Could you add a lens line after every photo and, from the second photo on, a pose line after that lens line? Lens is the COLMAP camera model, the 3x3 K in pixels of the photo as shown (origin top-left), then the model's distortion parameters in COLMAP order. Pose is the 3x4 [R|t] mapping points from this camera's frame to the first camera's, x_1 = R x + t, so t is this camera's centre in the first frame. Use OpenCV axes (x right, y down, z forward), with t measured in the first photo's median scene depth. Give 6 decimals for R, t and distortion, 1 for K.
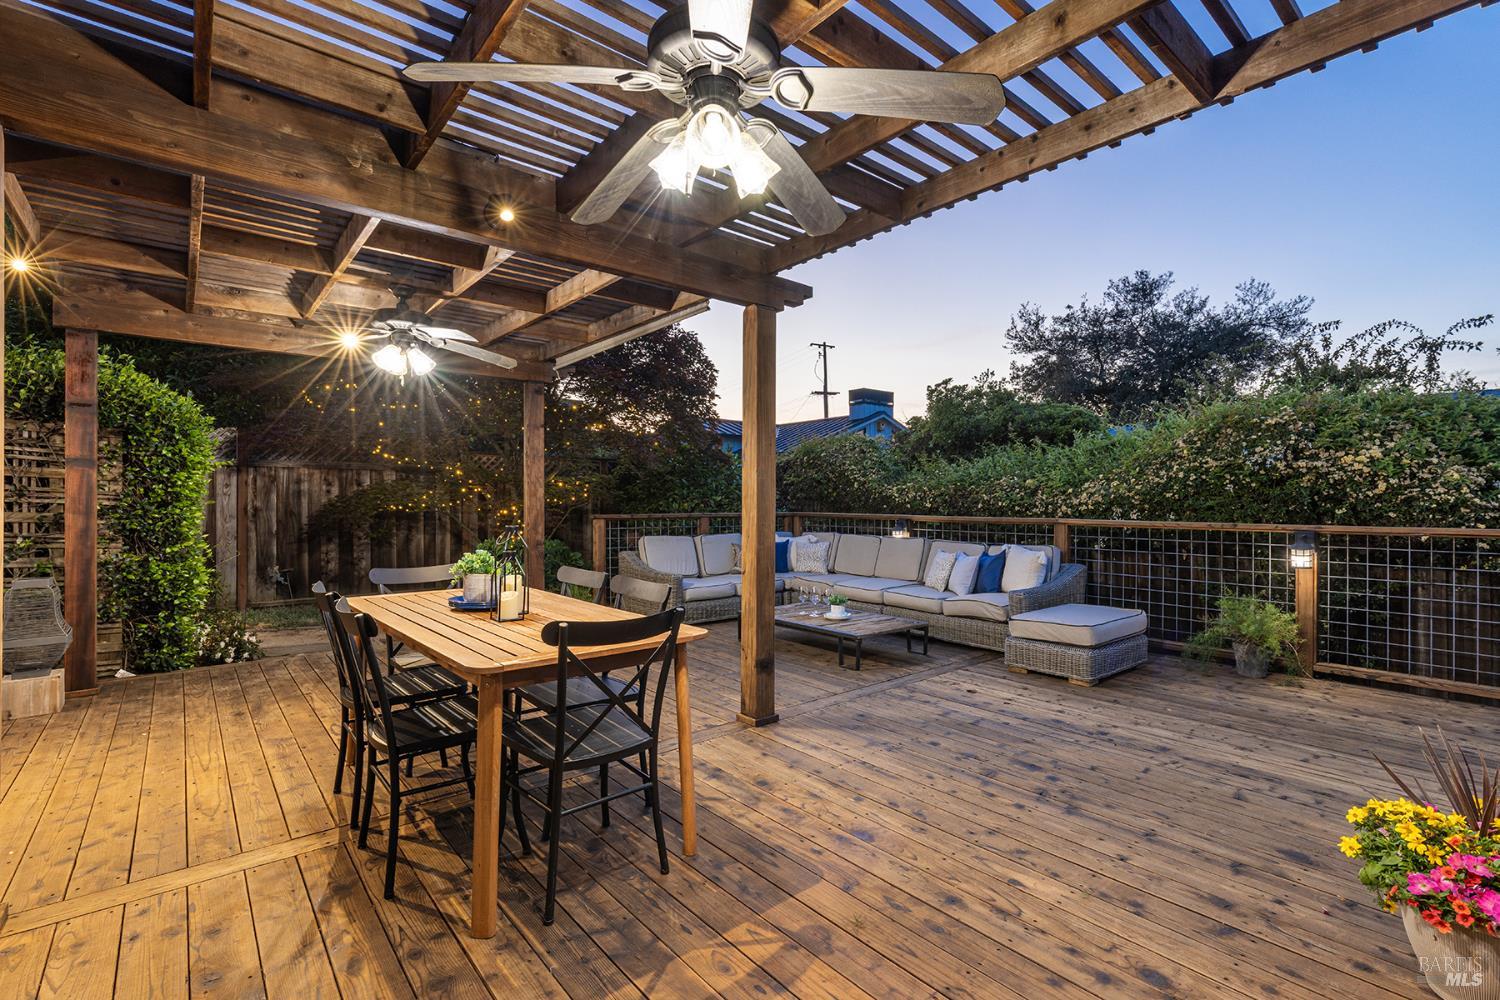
lens RADIAL K [[686.1, 0, 763.7], [0, 686.1, 504.1], [0, 0, 1]] dist [0.008792, -0.000125]
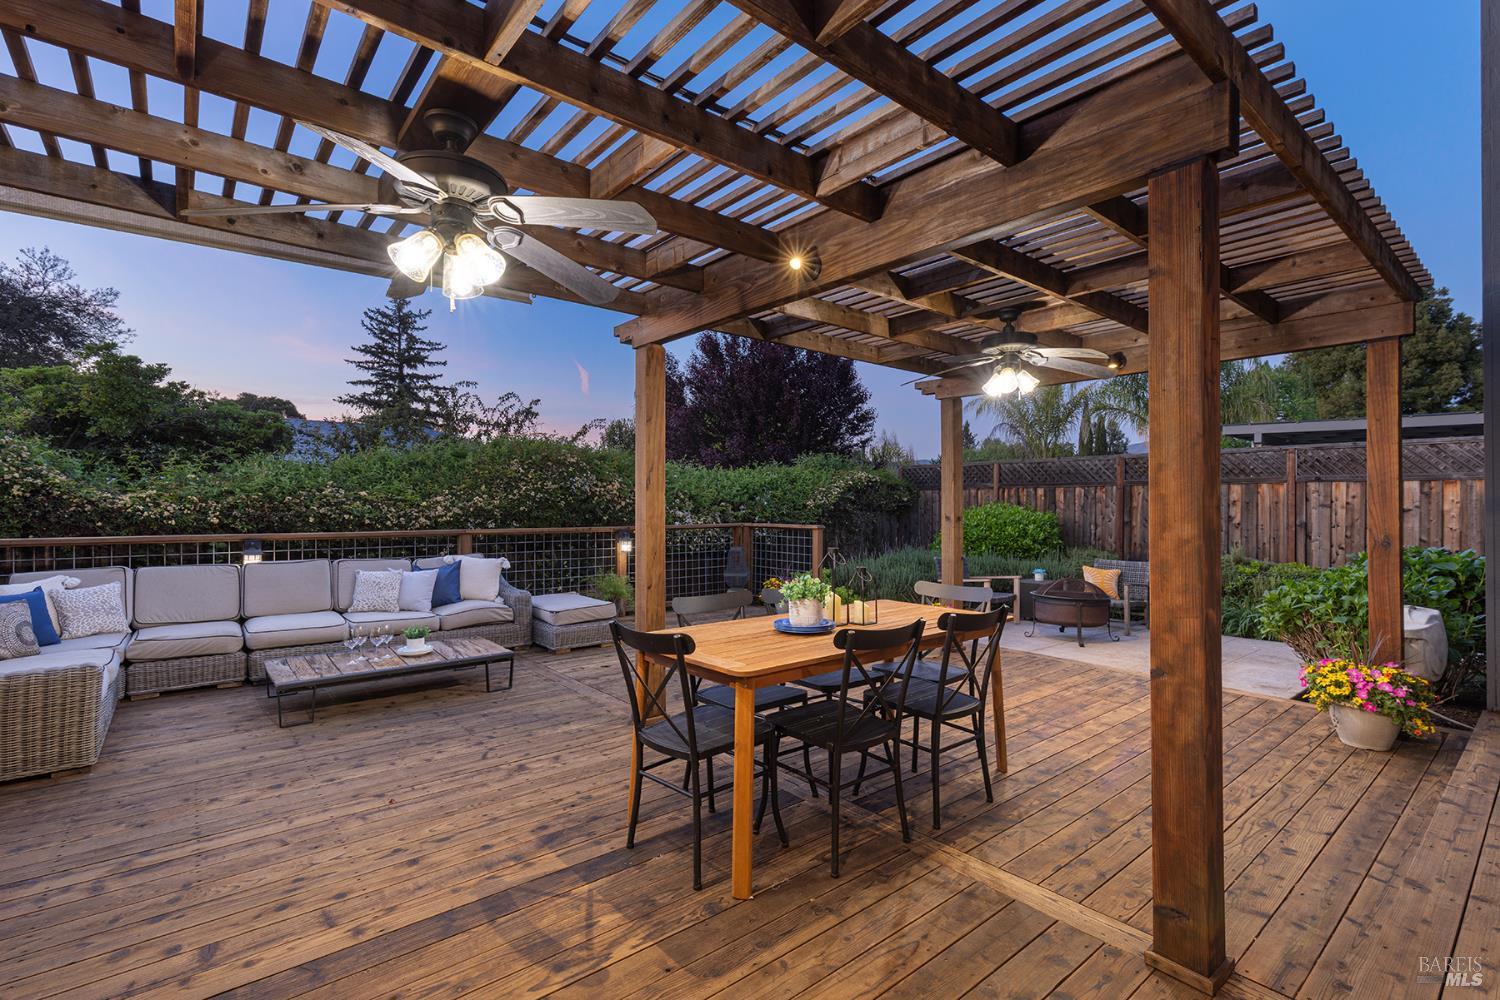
lens RADIAL K [[680.8, 0, 755.5], [0, 680.8, 500.6], [0, 0, 1]] dist [0.002476, 0.000608]
pose [[0.006658, 0.004225, 0.999969, -0.997228], [0.003429, 0.999985, -0.004248, -0.028932], [-0.999972, 0.003457, 0.006643, 0.747391]]
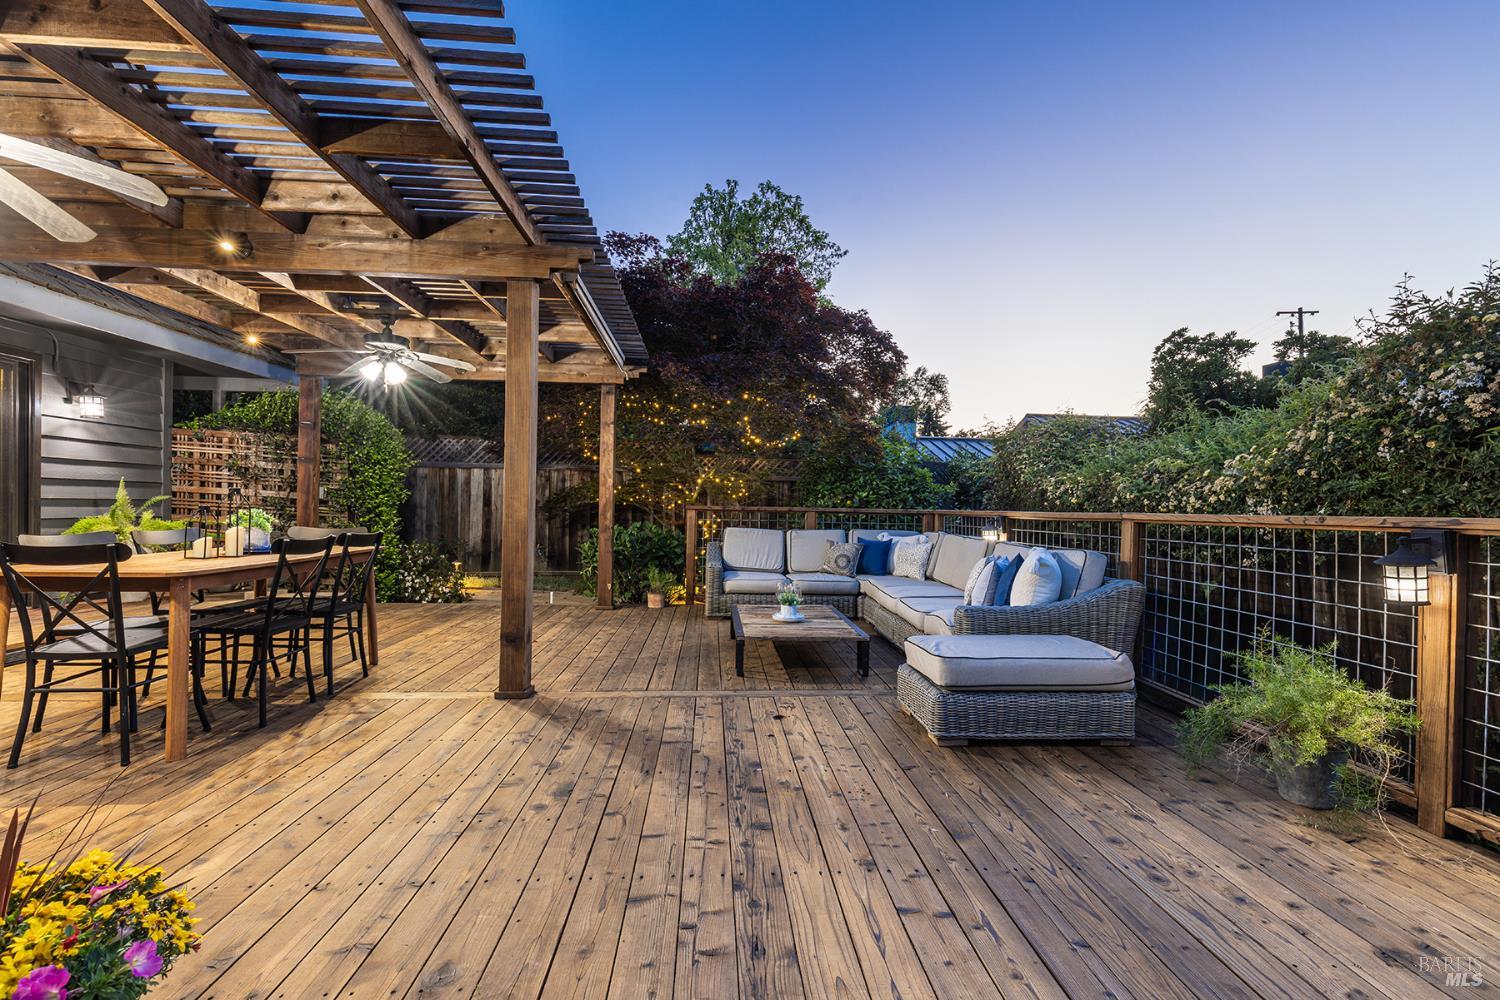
lens RADIAL K [[682.0, 0, 757.2], [0, 682.0, 509.5], [0, 0, 1]] dist [0.006963, 0.000224]
pose [[0.803141, 0.012318, -0.595662, 0.779854], [-0.018296, 0.999825, -0.003994, 0.039961], [0.595508, 0.014106, 0.803225, 0.369502]]
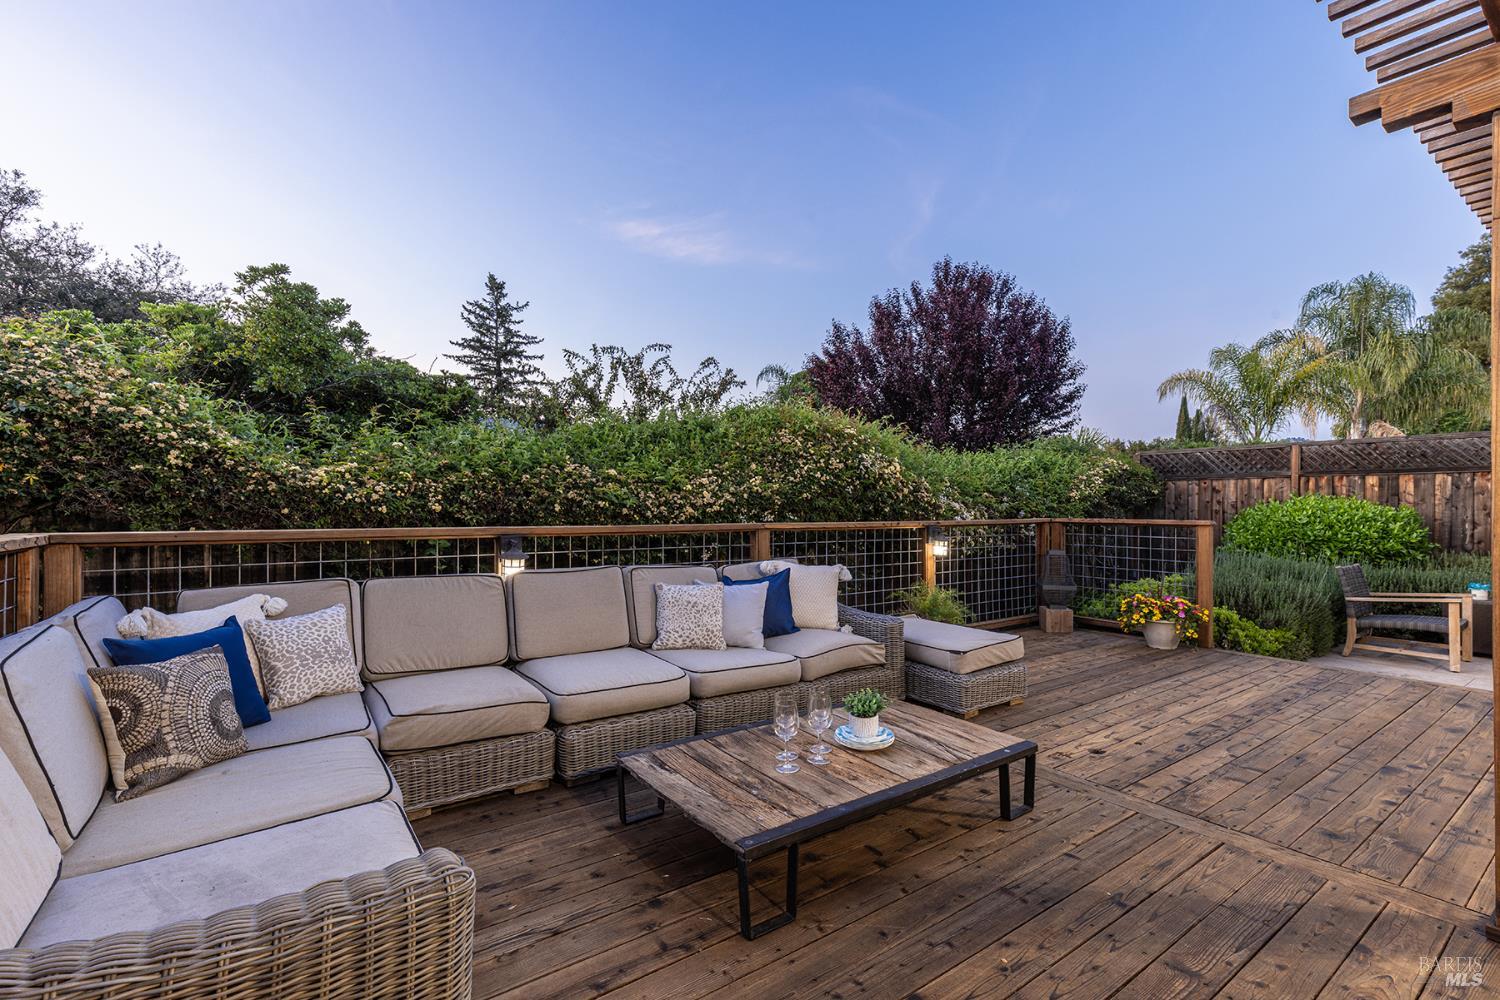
lens RADIAL K [[670.1, 0, 756.2], [0, 670.1, 503.5], [0, 0, 1]] dist [0.005032, -0.000514]
pose [[0.077477, 0.002474, 0.996991, -0.483626], [0.001919, 0.999995, -0.002631, 0.001183], [-0.996992, 0.002117, 0.077471, 1.375506]]
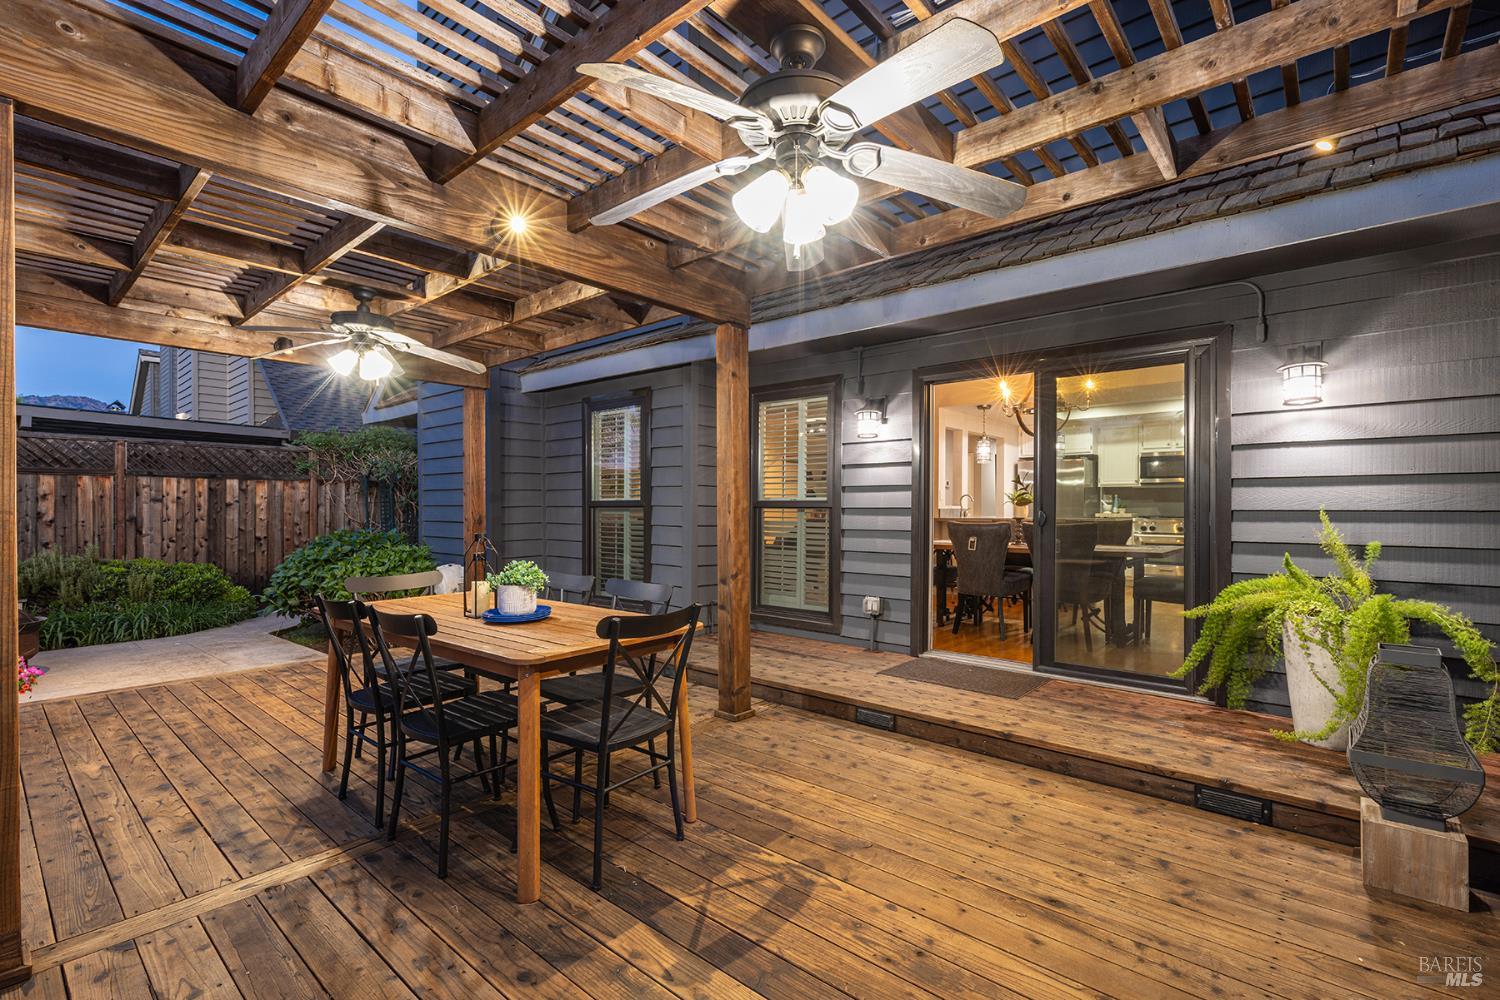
lens RADIAL K [[682.0, 0, 757.2], [0, 682.0, 509.5], [0, 0, 1]] dist [0.006963, 0.000224]
pose [[-0.988193, 0.000705, -0.153211, -0.415513], [-0.000801, 0.999952, 0.009766, -0.009782], [0.153210, 0.009774, -0.988145, 1.397311]]
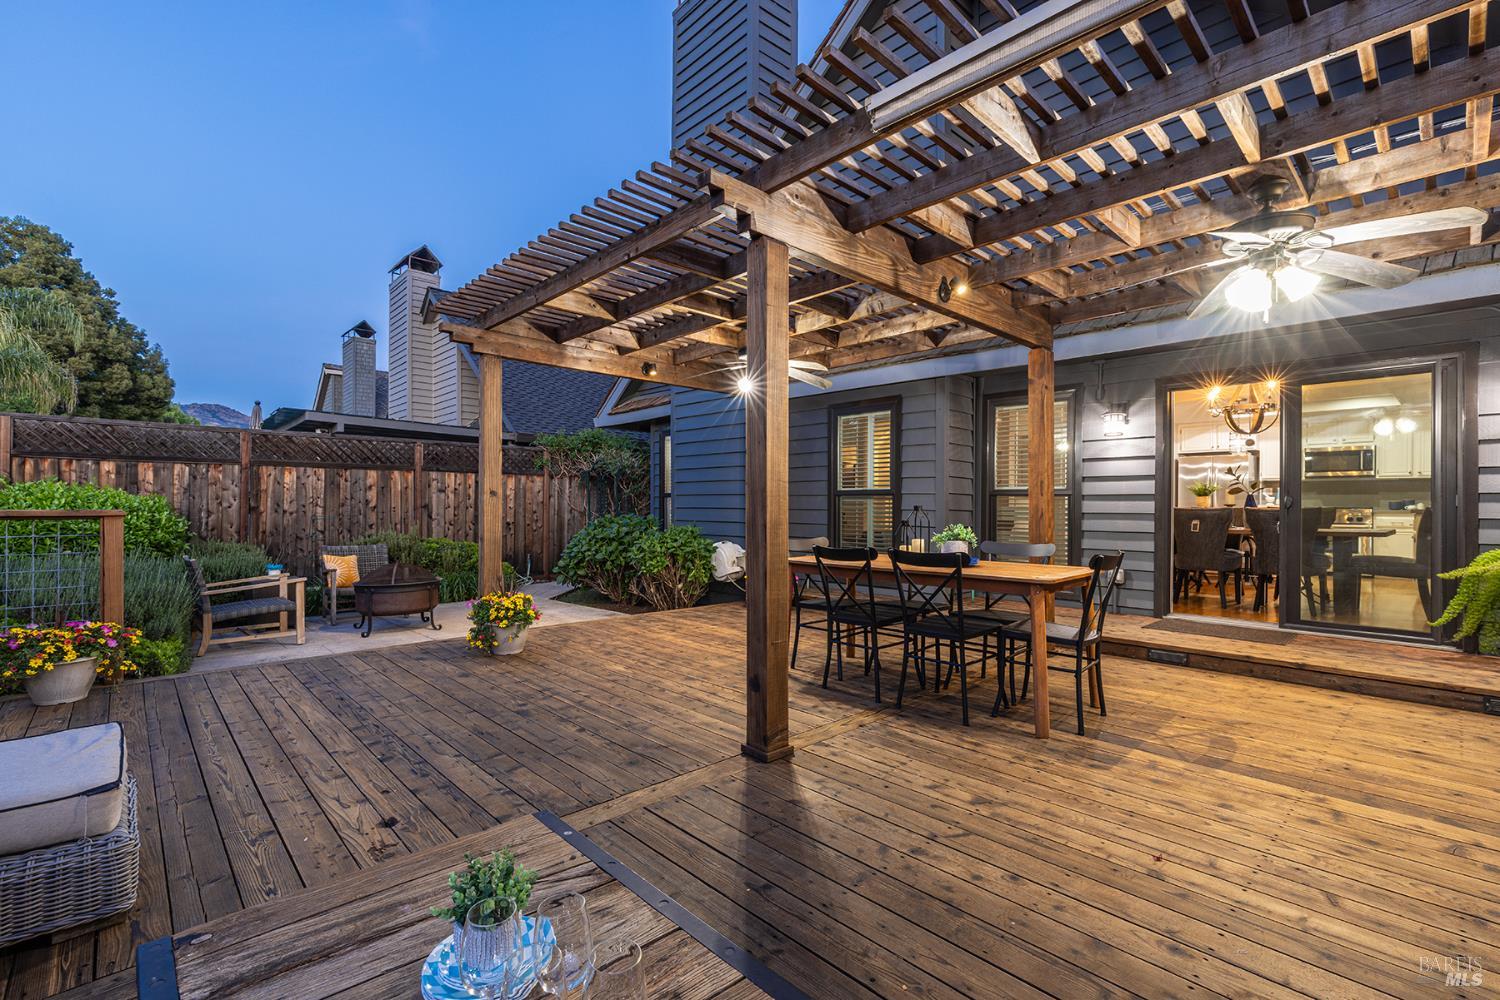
lens RADIAL K [[670.1, 0, 756.2], [0, 670.1, 503.5], [0, 0, 1]] dist [0.005032, -0.000514]
pose [[-0.998431, -0.004013, -0.055843, 0.044242], [-0.004226, 0.999984, 0.003697, 0.016791], [0.055827, 0.003927, -0.998433, 1.618053]]
